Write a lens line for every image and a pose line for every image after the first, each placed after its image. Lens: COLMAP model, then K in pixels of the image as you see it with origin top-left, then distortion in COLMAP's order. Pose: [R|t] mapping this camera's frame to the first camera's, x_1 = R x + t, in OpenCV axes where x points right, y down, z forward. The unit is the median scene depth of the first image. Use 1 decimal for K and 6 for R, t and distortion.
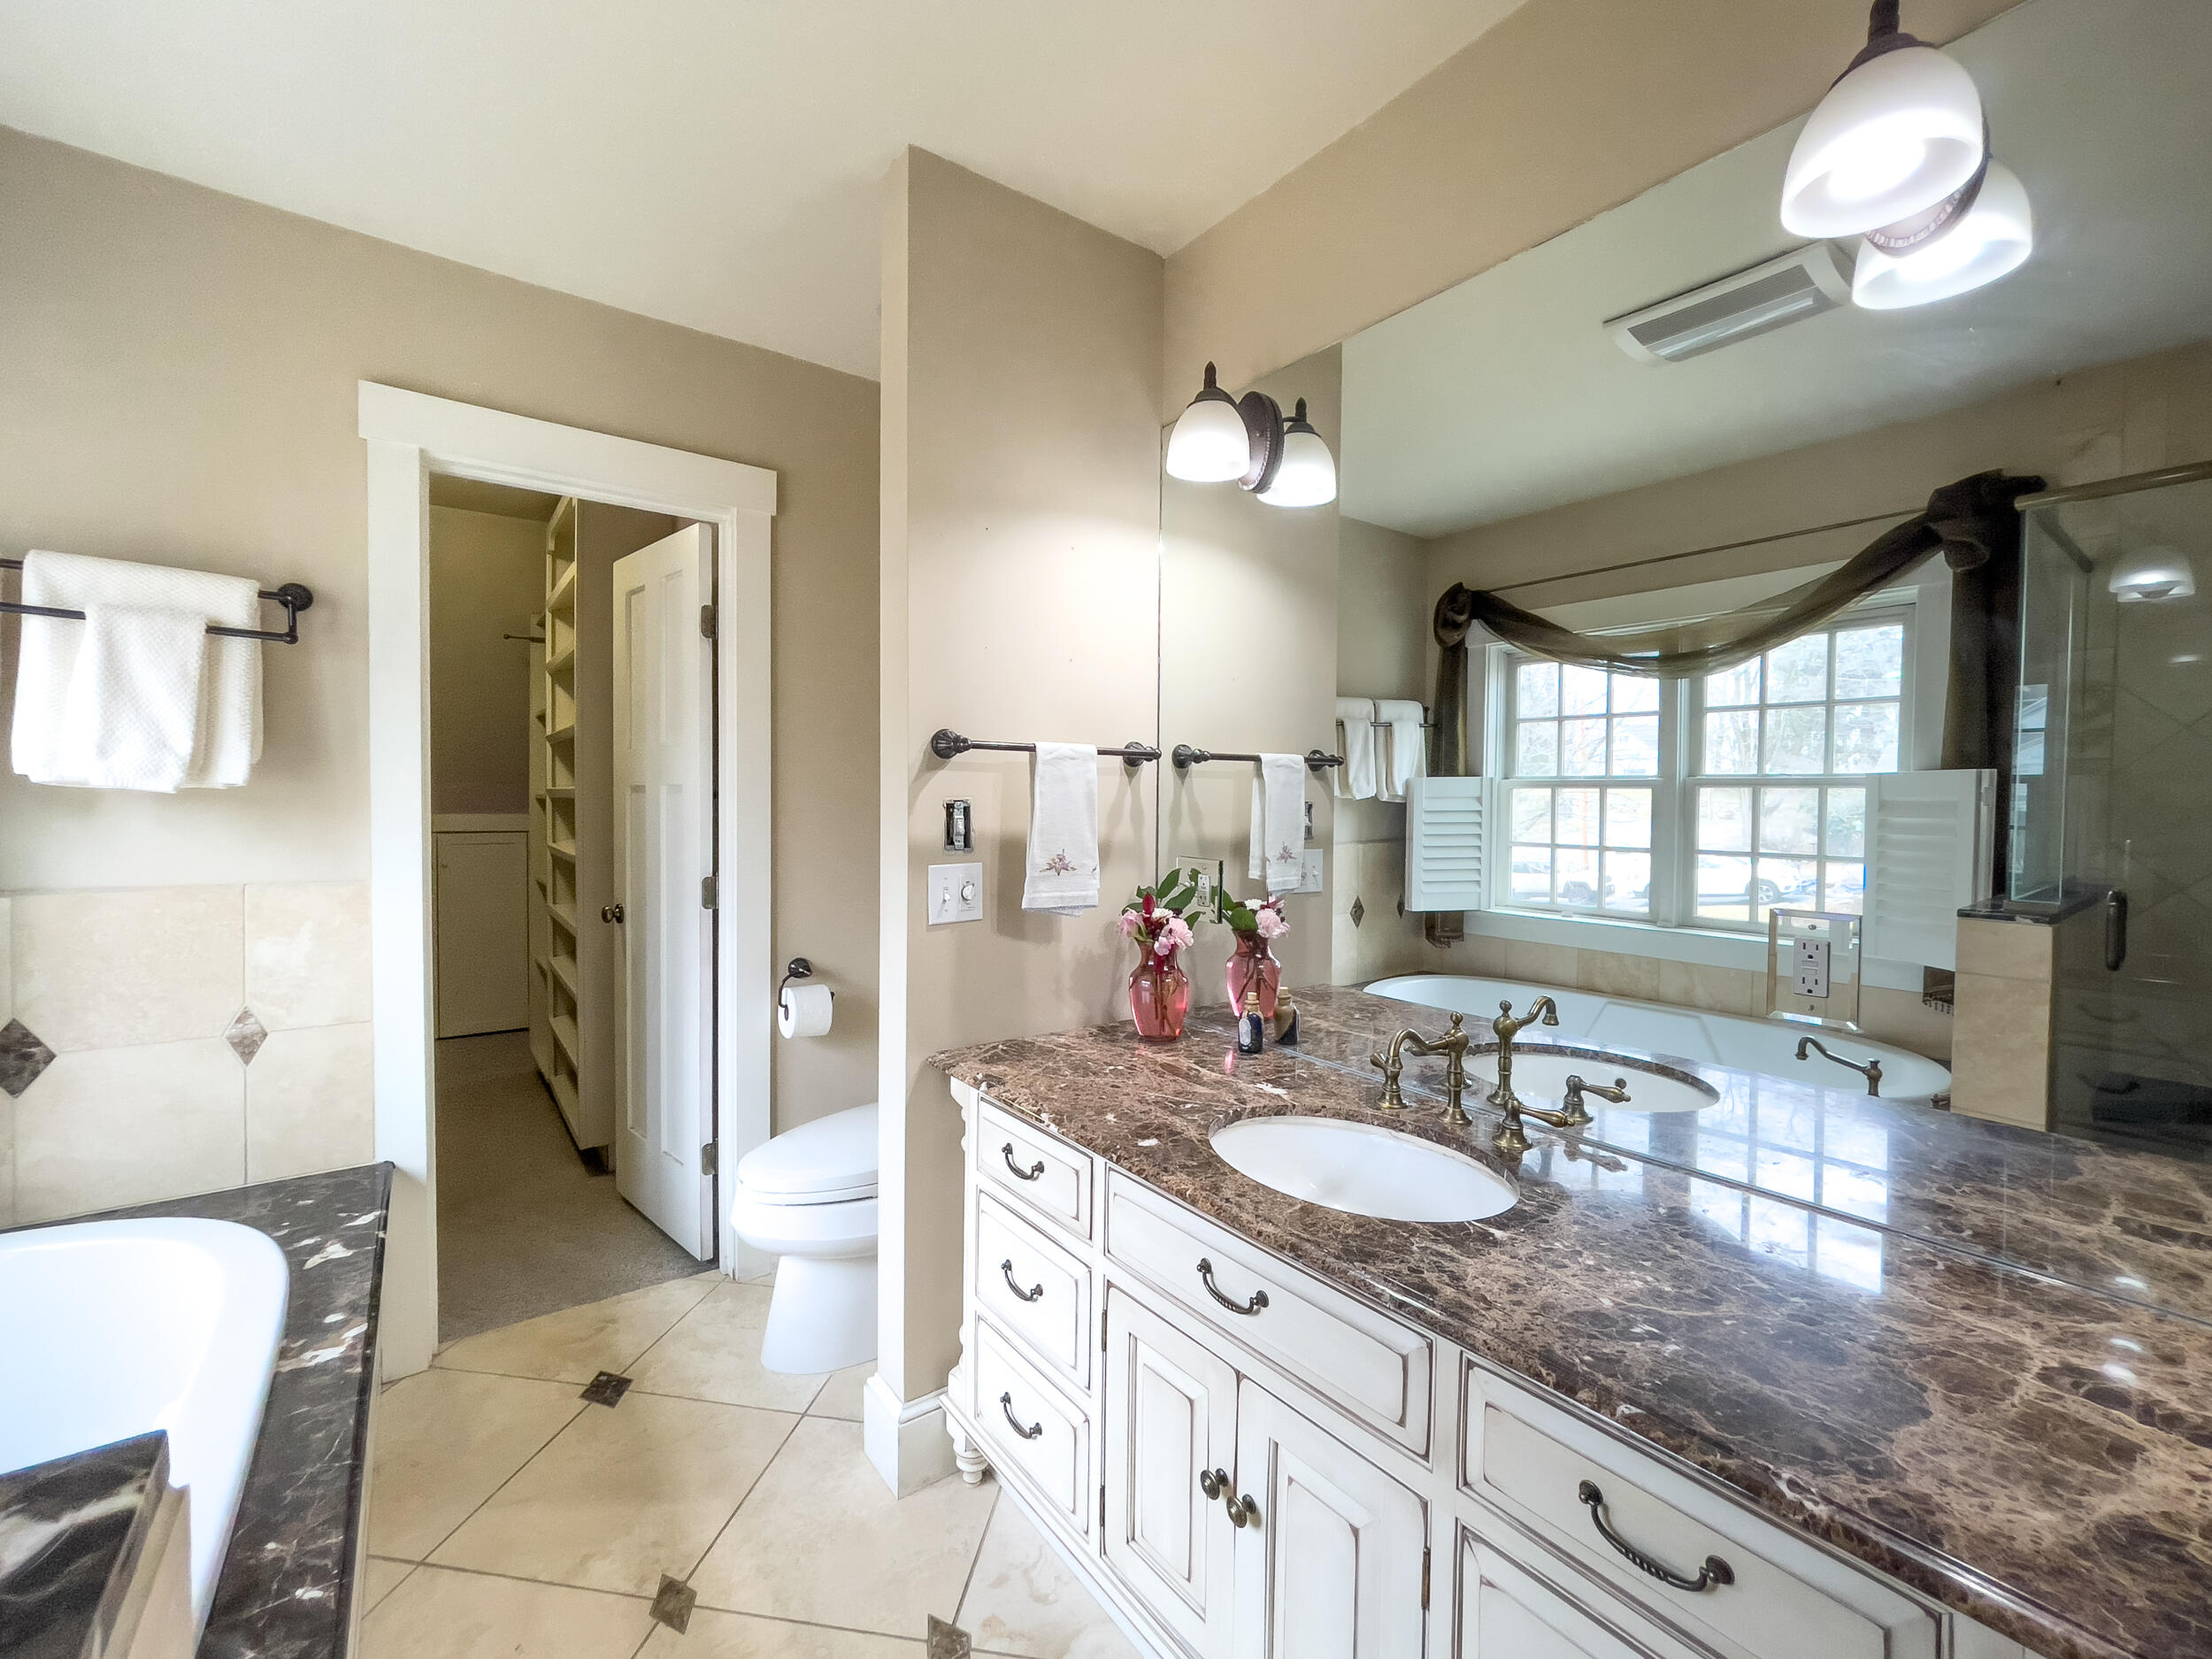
lens RADIAL K [[921.9, 0, 1106.0], [0, 921.9, 829.5], [0, 0, 1]] dist [-0.016519, 0.008318]
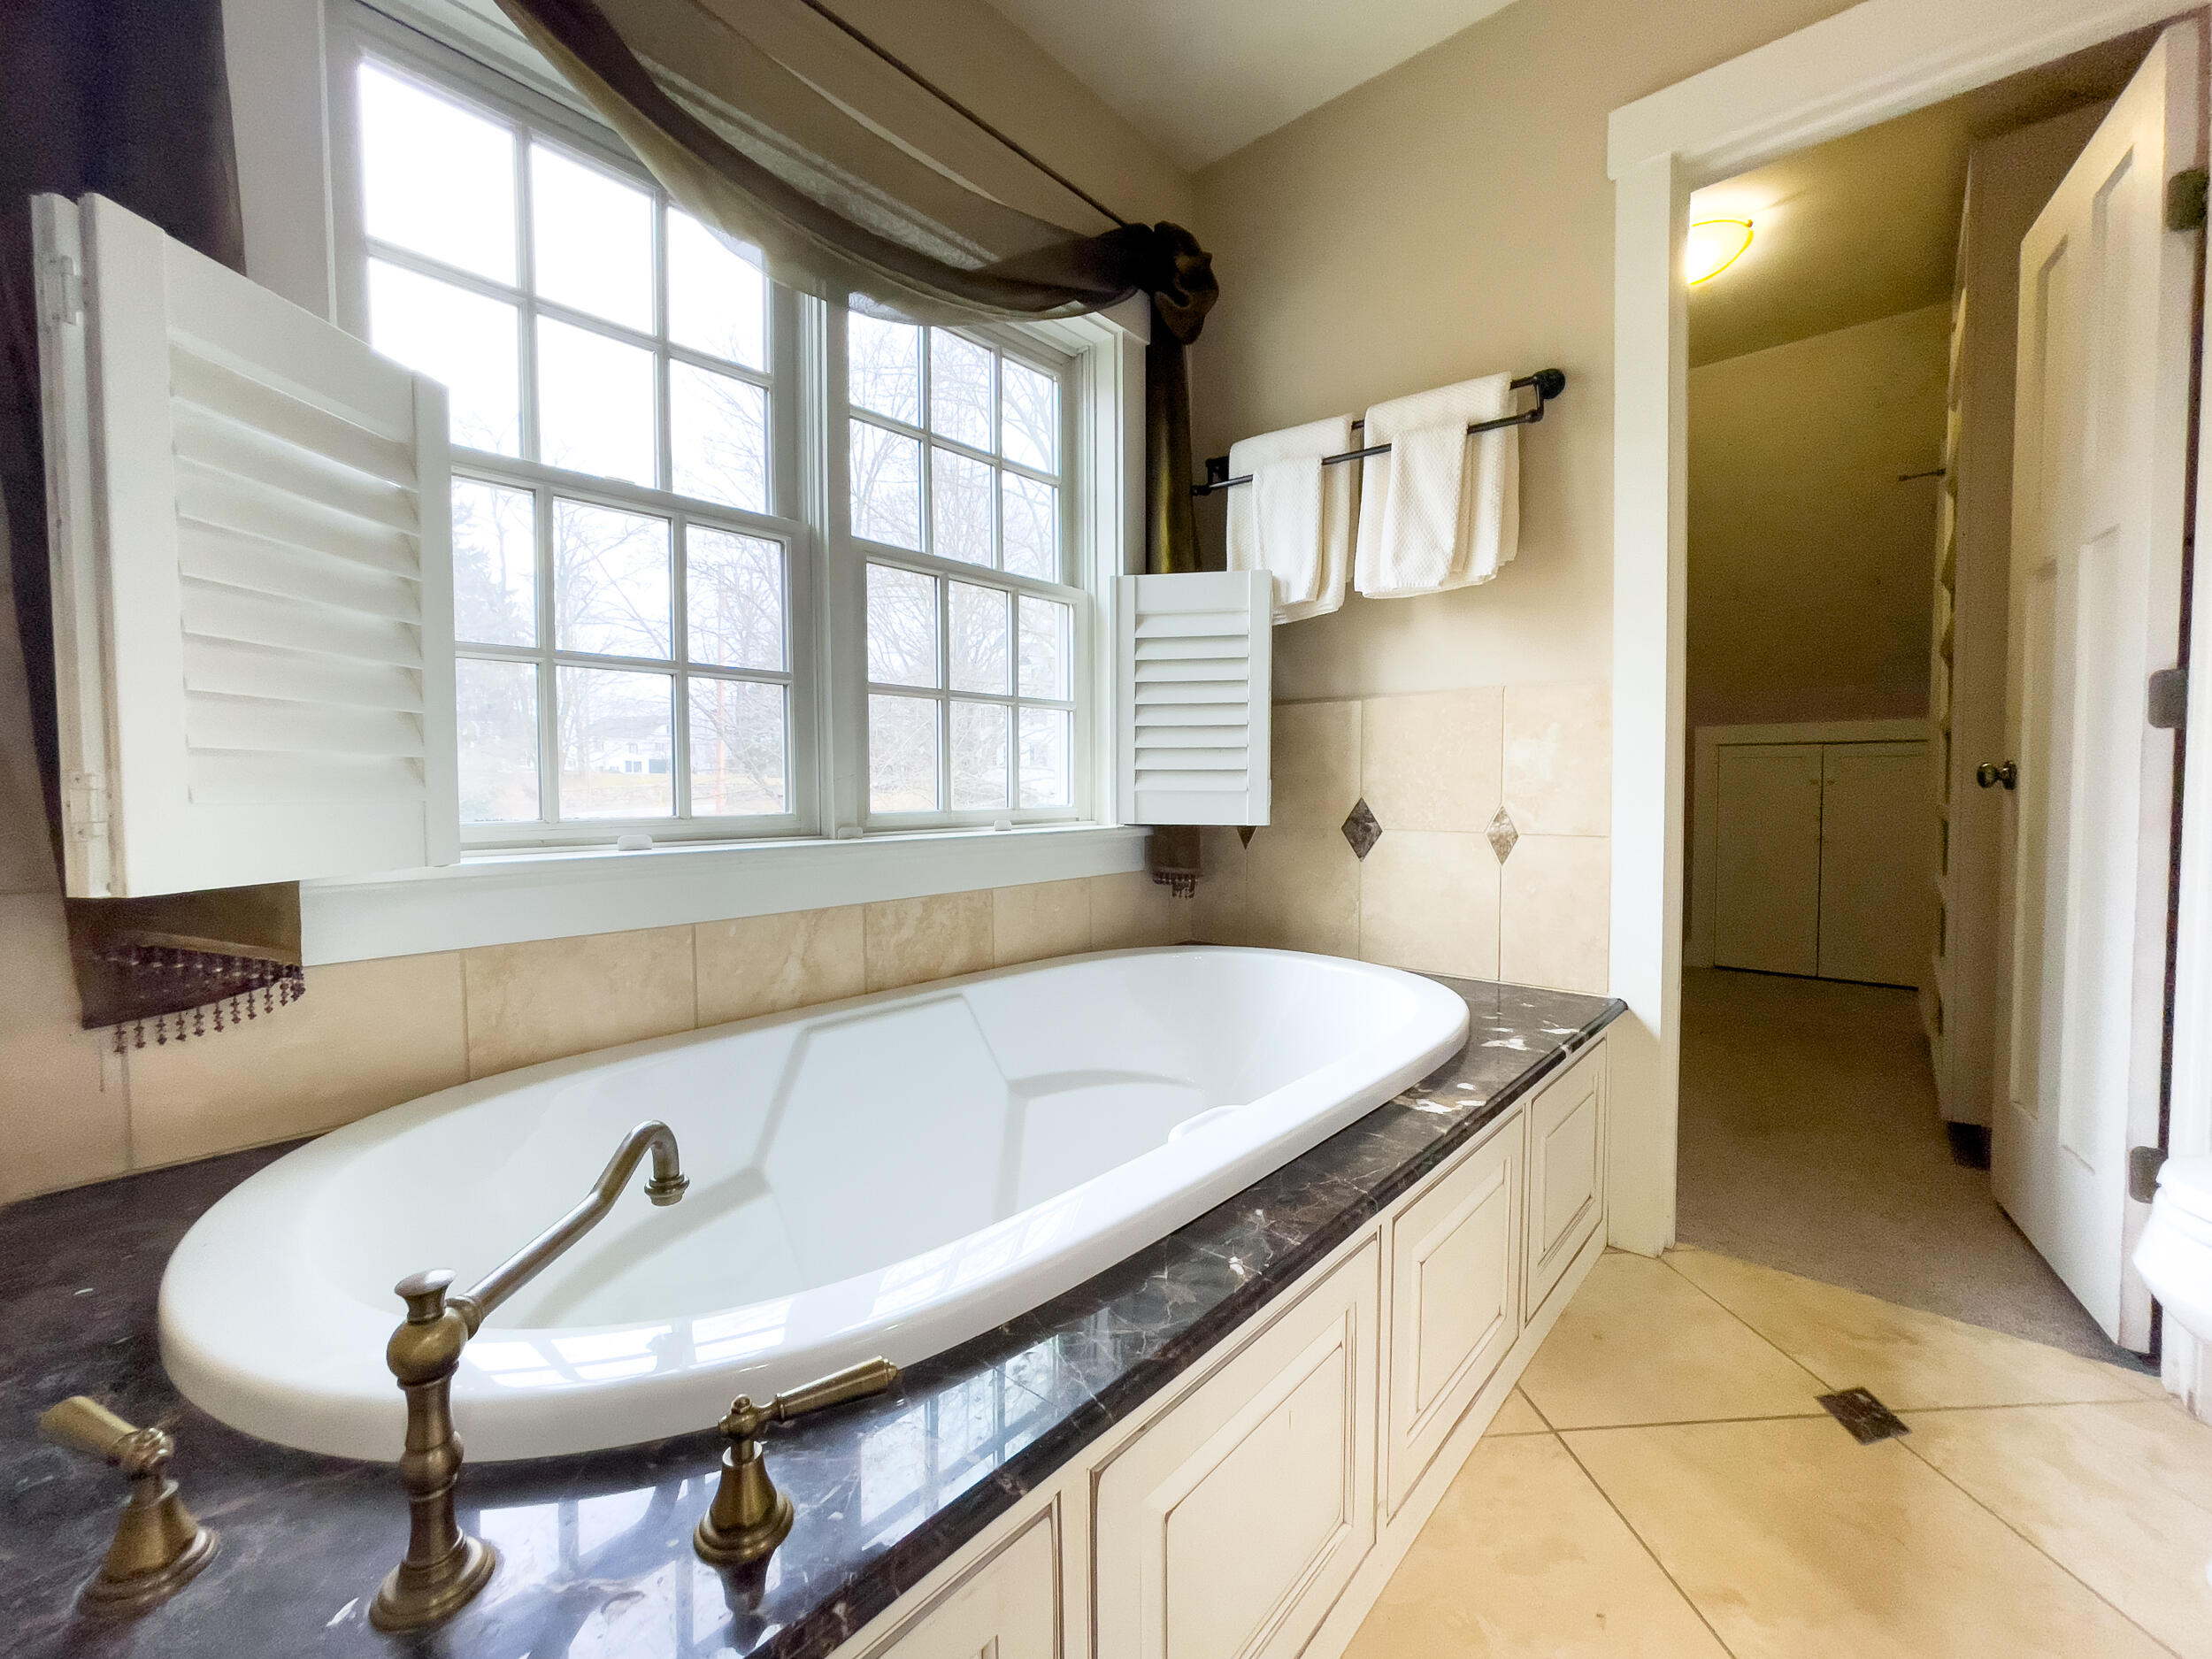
lens RADIAL K [[921.9, 0, 1106.0], [0, 921.9, 829.5], [0, 0, 1]] dist [-0.016519, 0.008318]
pose [[0.208078, 0.020846, -0.977890, -0.031582], [-0.023569, 0.999589, 0.016293, 0.210400], [0.977828, 0.019658, 0.208483, 0.351847]]
